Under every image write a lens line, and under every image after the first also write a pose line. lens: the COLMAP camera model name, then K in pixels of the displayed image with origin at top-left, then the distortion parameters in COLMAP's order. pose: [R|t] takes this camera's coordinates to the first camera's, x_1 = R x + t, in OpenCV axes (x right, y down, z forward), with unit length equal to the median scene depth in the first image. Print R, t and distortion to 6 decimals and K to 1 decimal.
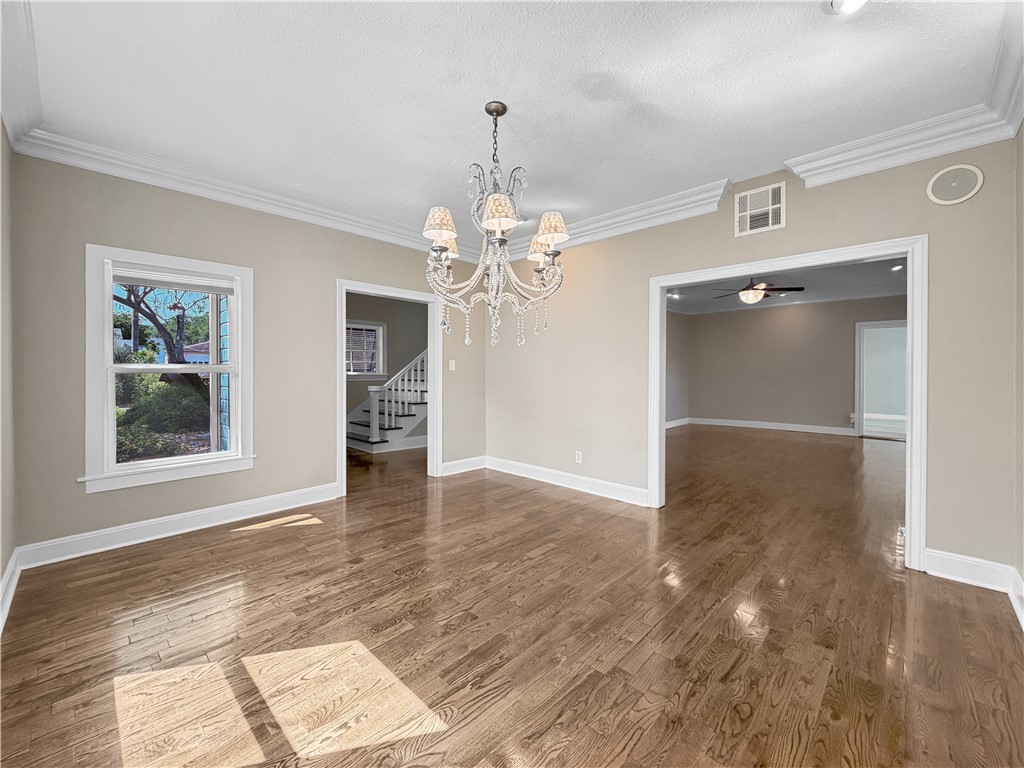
lens RADIAL K [[418.3, 0, 507.6], [0, 418.3, 376.9], [0, 0, 1]] dist [0.001075, 0.000252]
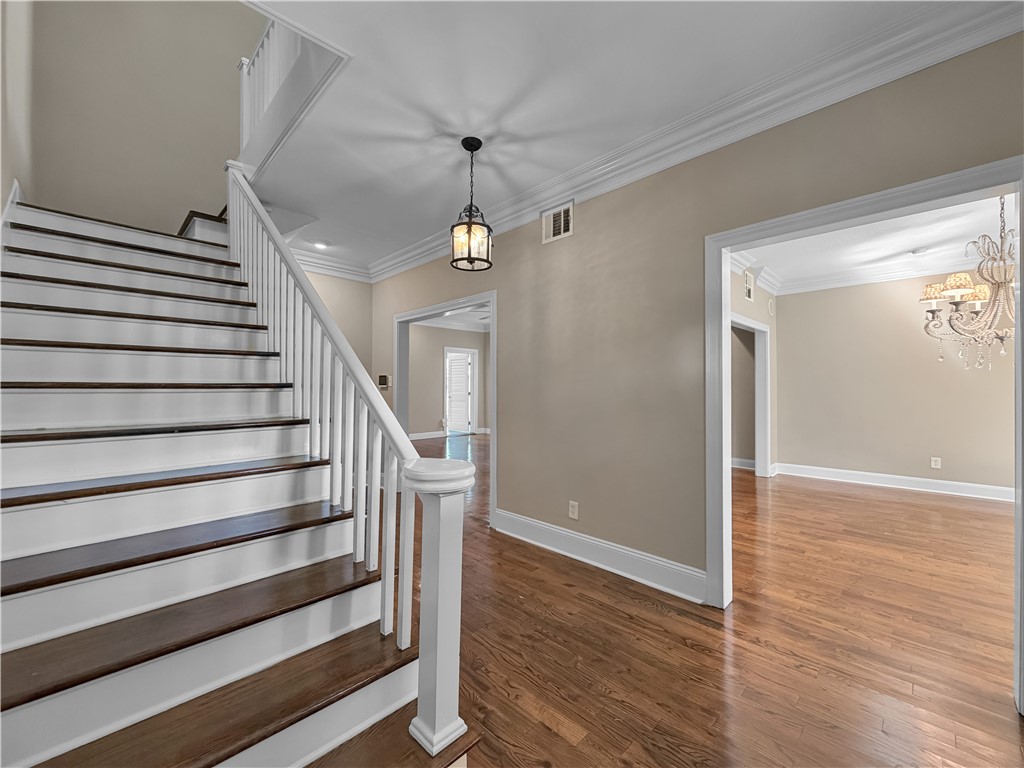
lens RADIAL K [[418.3, 0, 509.9], [0, 418.3, 384.6], [0, 0, 1]] dist [0.001075, 0.000252]
pose [[0.021876, 0.002220, 0.999758, -1.750039], [0.011216, 0.999934, -0.002466, -0.052838], [-0.999698, 0.011267, 0.021849, 3.209759]]
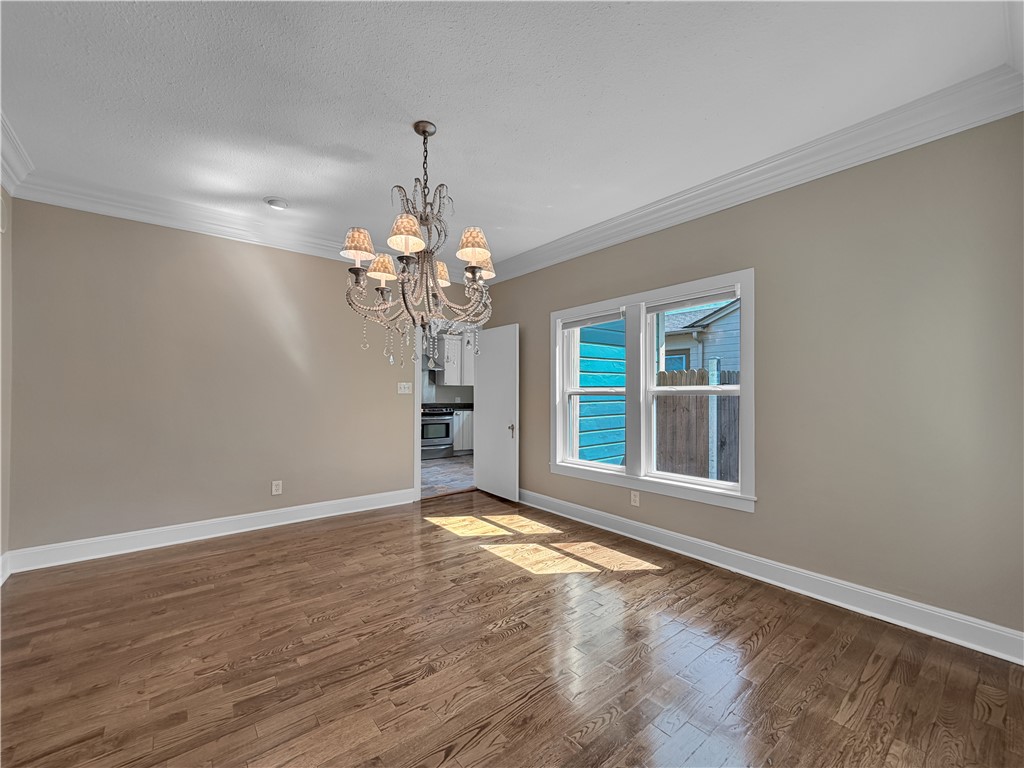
lens RADIAL K [[418.3, 0, 509.3], [0, 418.3, 387.2], [0, 0, 1]] dist [0.001075, 0.000252]
pose [[-0.993288, -0.005950, 0.115512, -0.442333], [-0.006402, 0.999973, -0.003539, -0.028977], [-0.115488, -0.004254, -0.993300, 2.514968]]
